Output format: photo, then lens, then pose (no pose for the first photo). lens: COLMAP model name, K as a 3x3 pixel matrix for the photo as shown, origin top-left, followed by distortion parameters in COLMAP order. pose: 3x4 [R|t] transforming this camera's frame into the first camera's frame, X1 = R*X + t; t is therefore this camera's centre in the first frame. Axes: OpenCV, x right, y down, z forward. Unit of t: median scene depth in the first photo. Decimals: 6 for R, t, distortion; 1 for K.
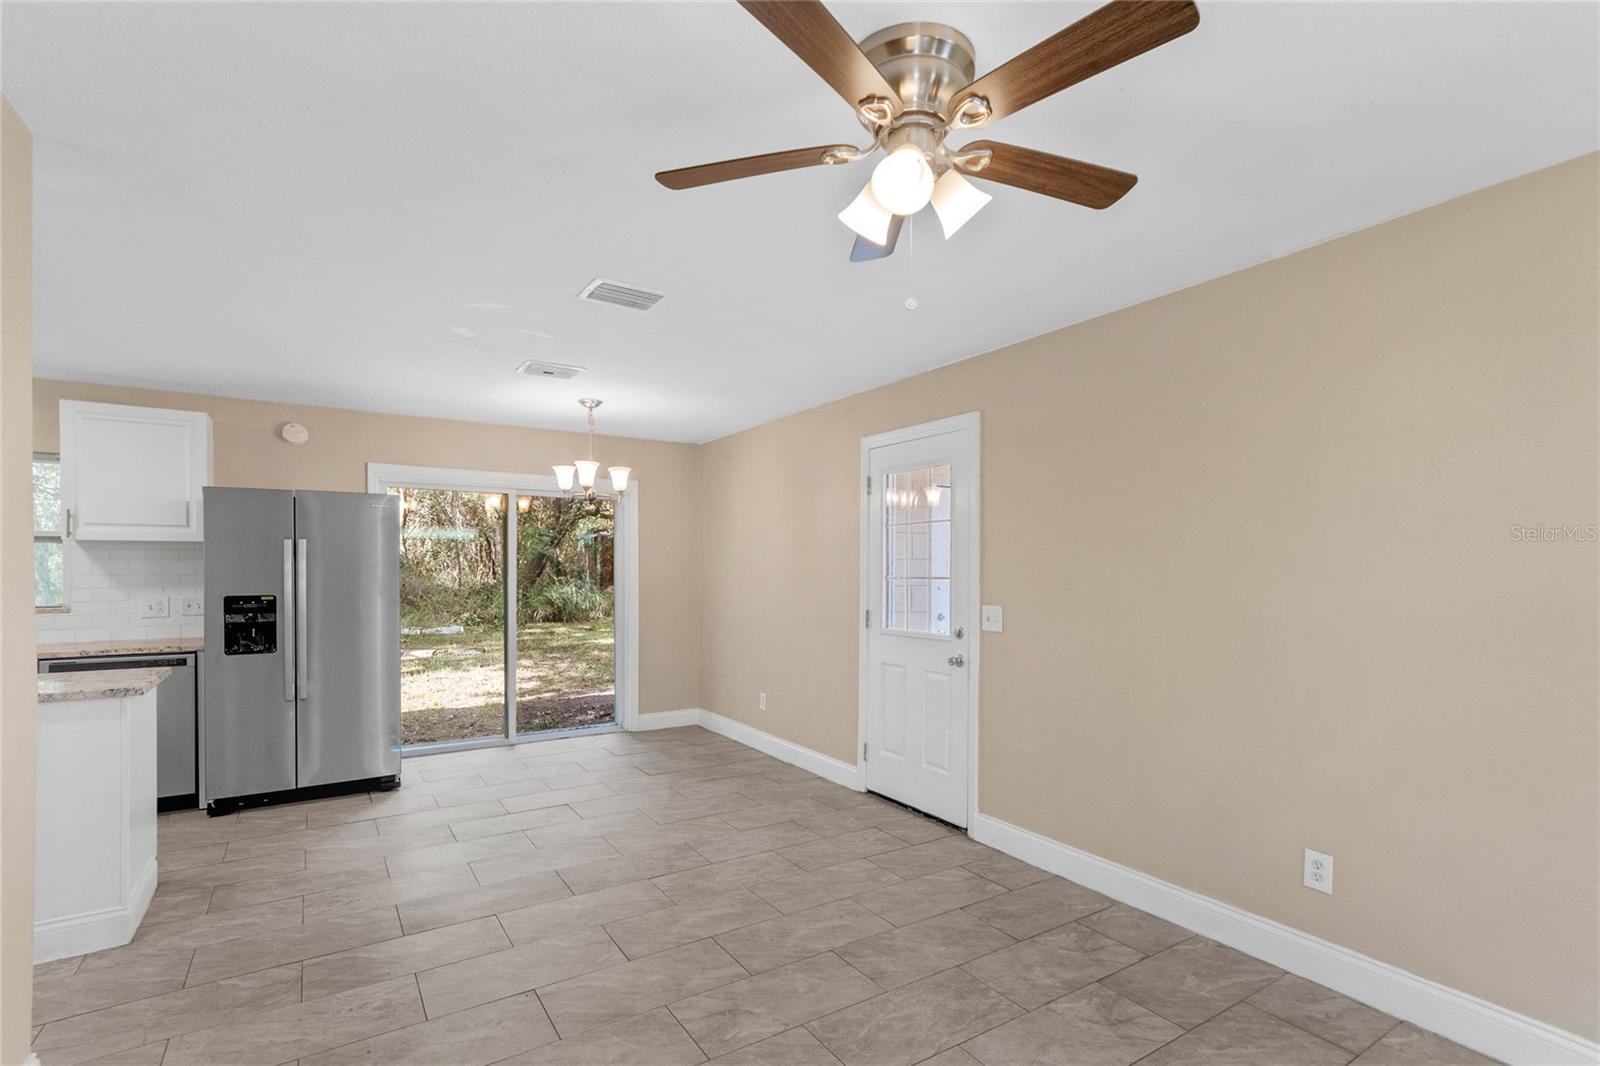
lens RADIAL K [[702.4, 0, 776.2], [0, 702.4, 577.2], [0, 0, 1]] dist [0.002253, 0.000414]
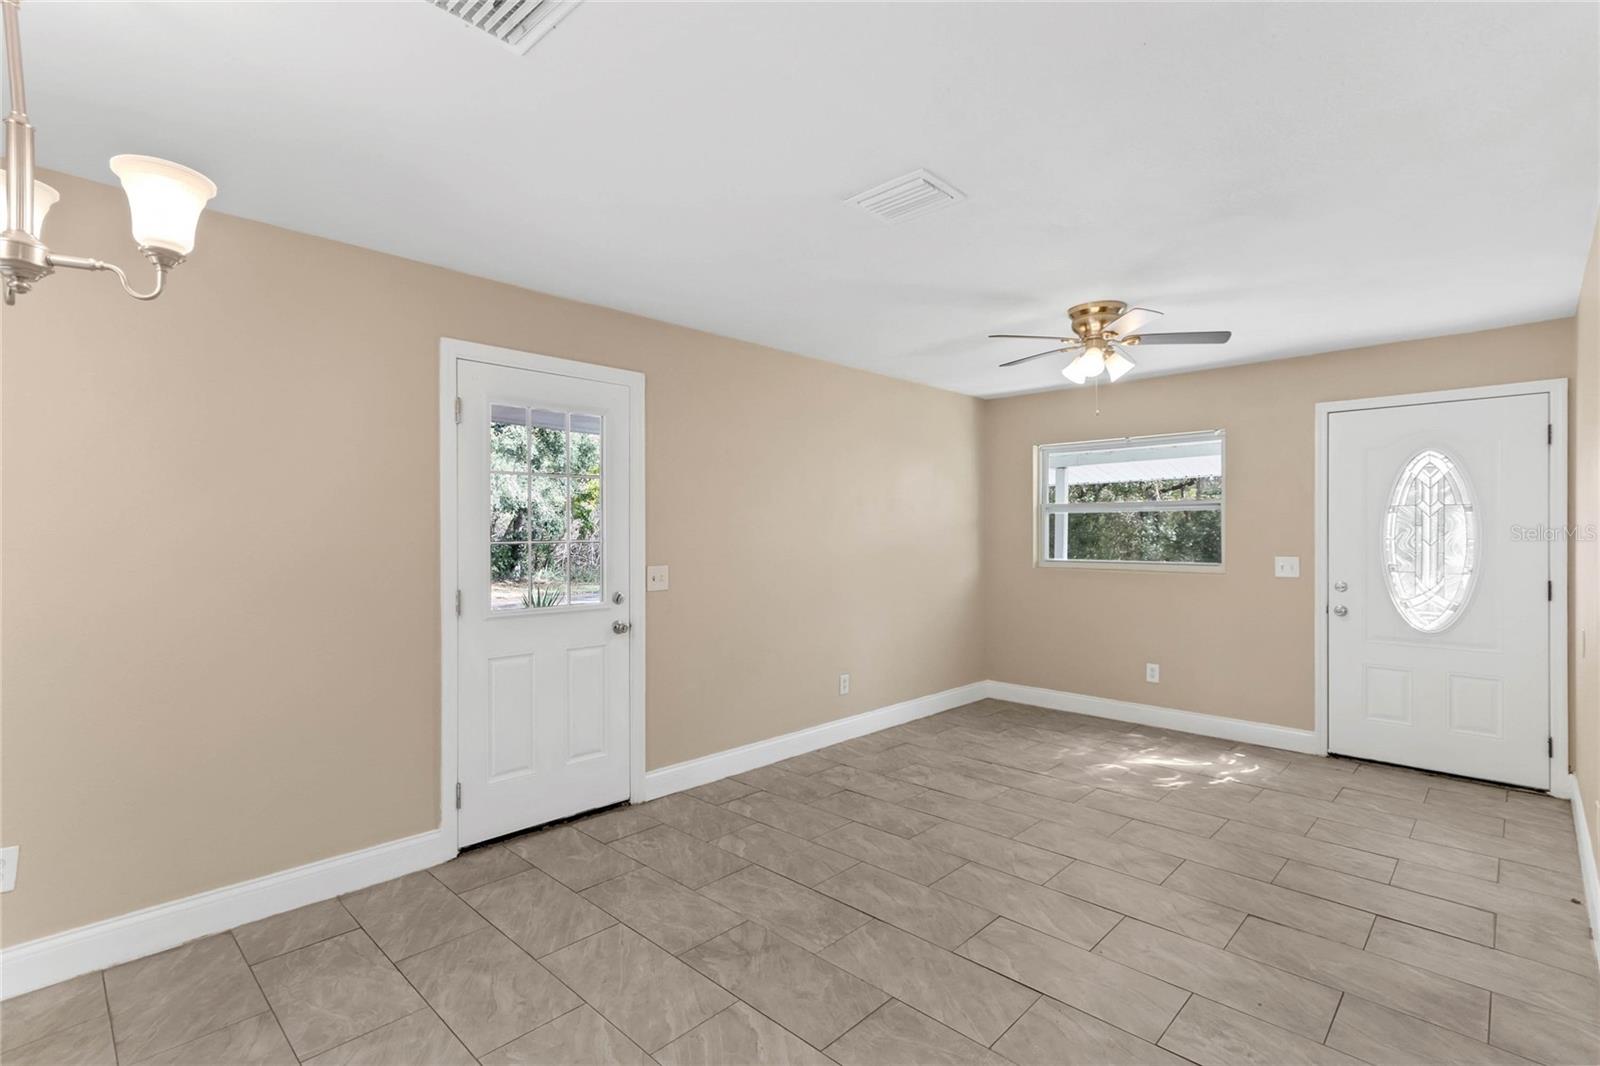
lens RADIAL K [[749.9, 0, 800.0], [0, 749.9, 533.0], [0, 0, 1]] dist [-0.000305, -0.000005]
pose [[-0.214558, -0.000924, 0.976711, -0.713132], [0.012987, 0.999908, 0.003798, -0.008195], [-0.976625, 0.013500, -0.214526, 0.893965]]
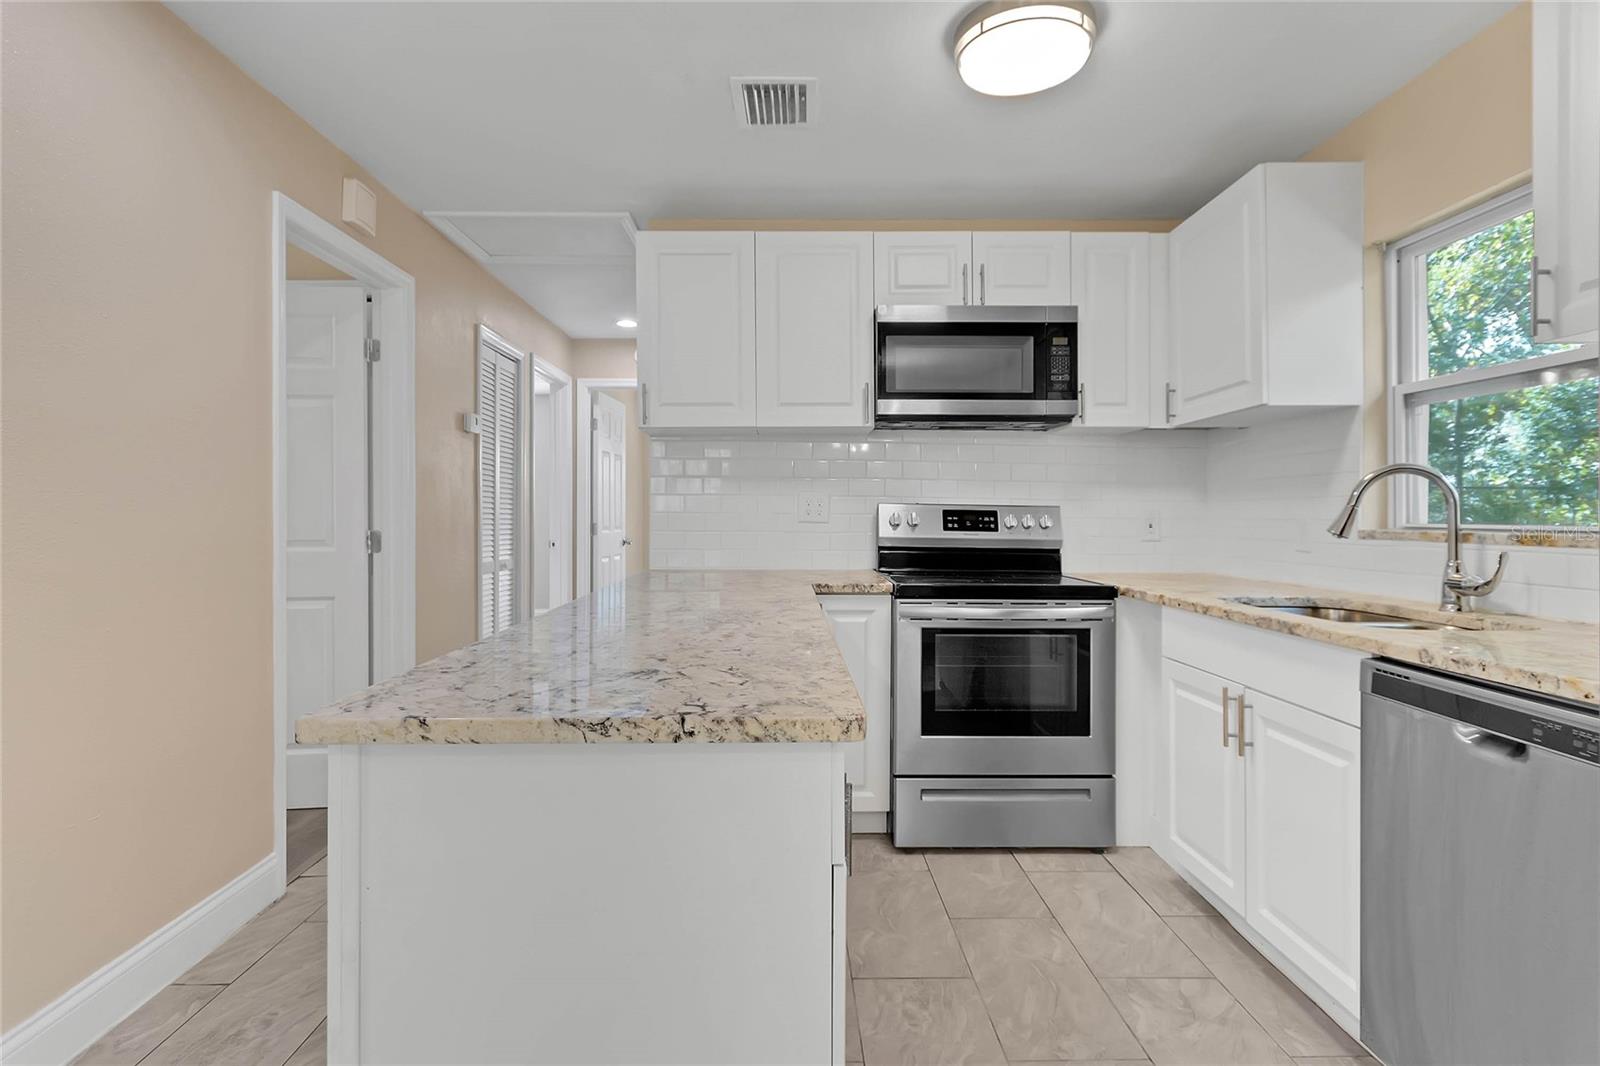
lens RADIAL K [[838.4, 0, 795.0], [0, 838.4, 513.7], [0, 0, 1]] dist [0.003395, 0.000835]
pose [[-0.524863, -0.001223, -0.851186, -0.430483], [-0.009222, 0.999948, 0.004250, 0.035232], [0.851137, 0.010080, -0.524847, 0.881295]]
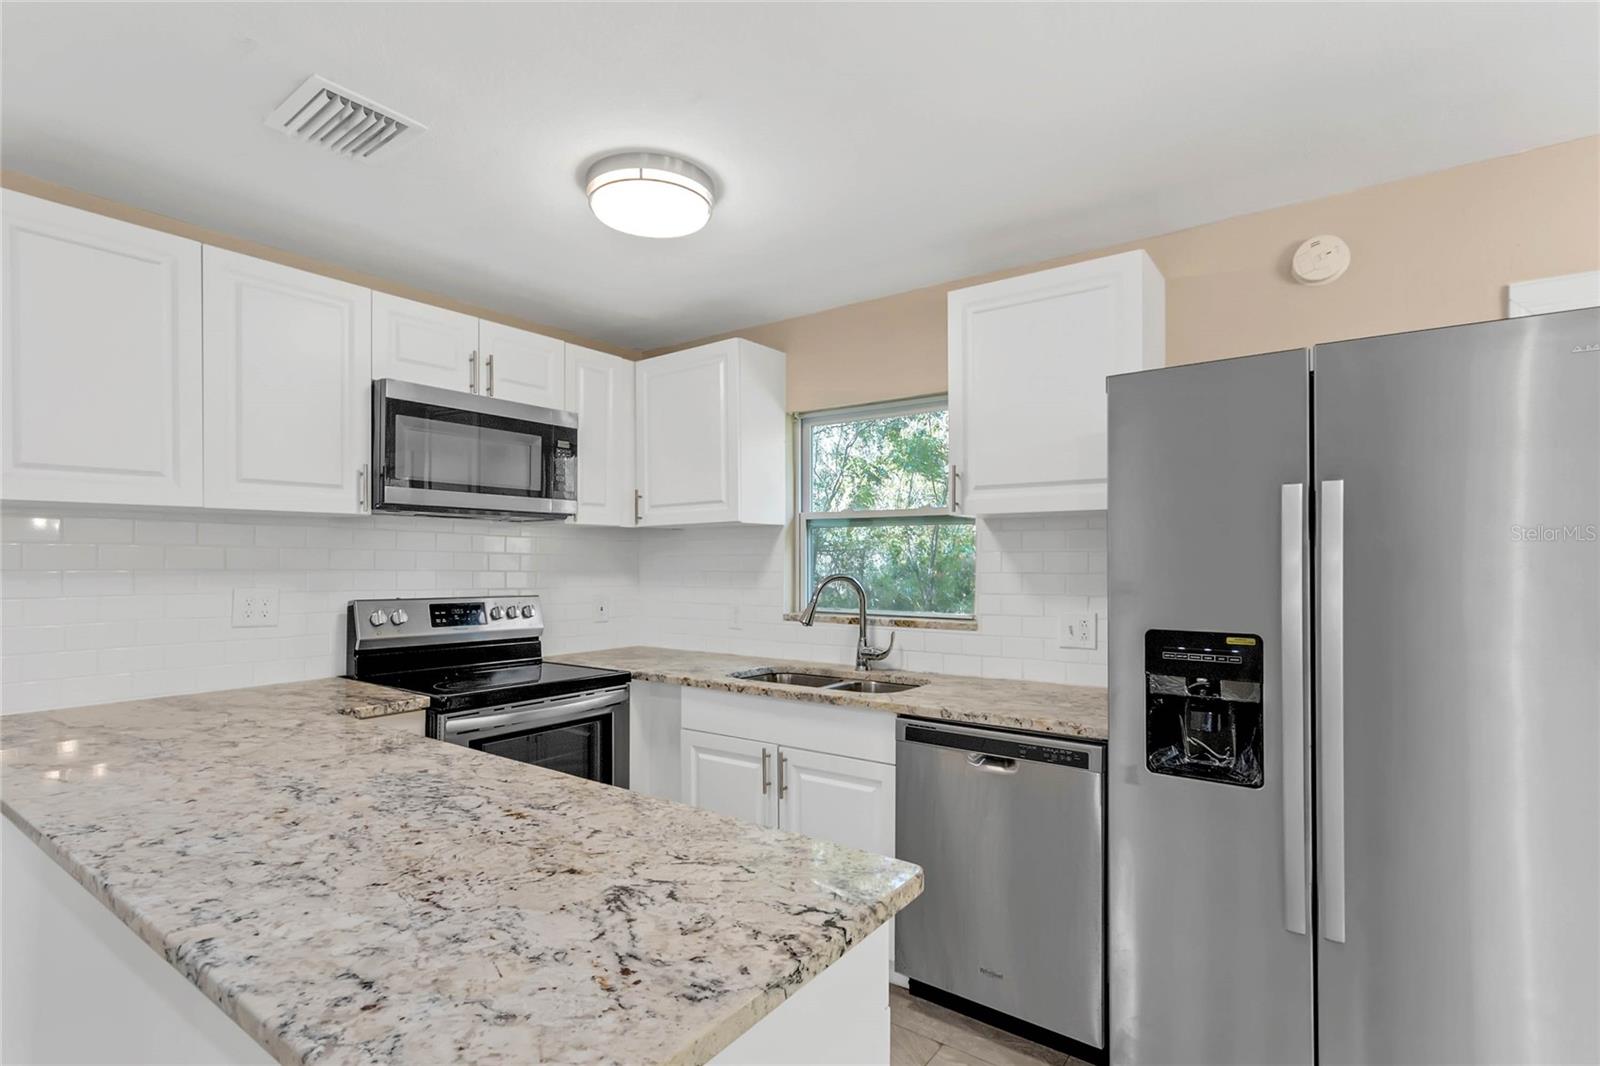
lens RADIAL K [[768.6, 0, 827.8], [0, 768.6, 558.4], [0, 0, 1]] dist [0.002993, 0.000633]
pose [[0.383465, -0.002478, -0.923552, -0.420410], [-0.011690, 0.999903, -0.007536, -0.009179], [0.923482, 0.013686, 0.383399, 0.627336]]
